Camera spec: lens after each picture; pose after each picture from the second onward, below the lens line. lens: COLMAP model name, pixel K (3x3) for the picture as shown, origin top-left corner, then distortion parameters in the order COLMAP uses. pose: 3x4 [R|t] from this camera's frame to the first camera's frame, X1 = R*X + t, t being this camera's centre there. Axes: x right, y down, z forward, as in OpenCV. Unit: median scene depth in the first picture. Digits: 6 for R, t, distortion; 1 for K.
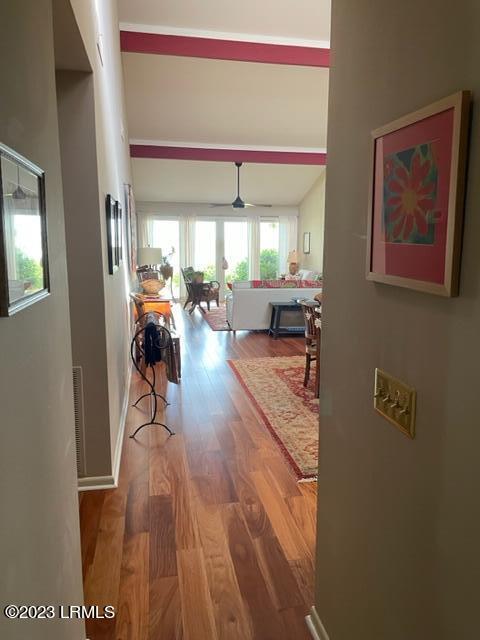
lens RADIAL K [[482.0, 0, 240.2], [0, 482.0, 318.8], [0, 0, 1]] dist [0.047328, -0.036610]
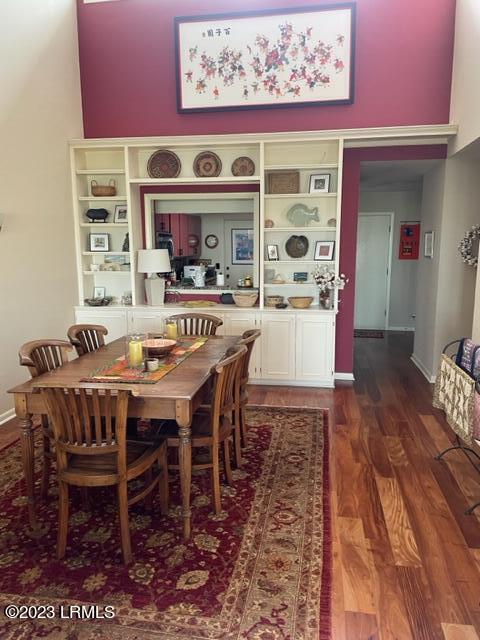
lens RADIAL K [[482.0, 0, 245.8], [0, 482.0, 319.1], [0, 0, 1]] dist [0.047328, -0.036610]
pose [[-0.943429, -0.050727, 0.327671, -0.071601], [0.055306, 0.950310, 0.306354, -0.256962], [-0.326929, 0.307146, -0.893744, 1.545727]]
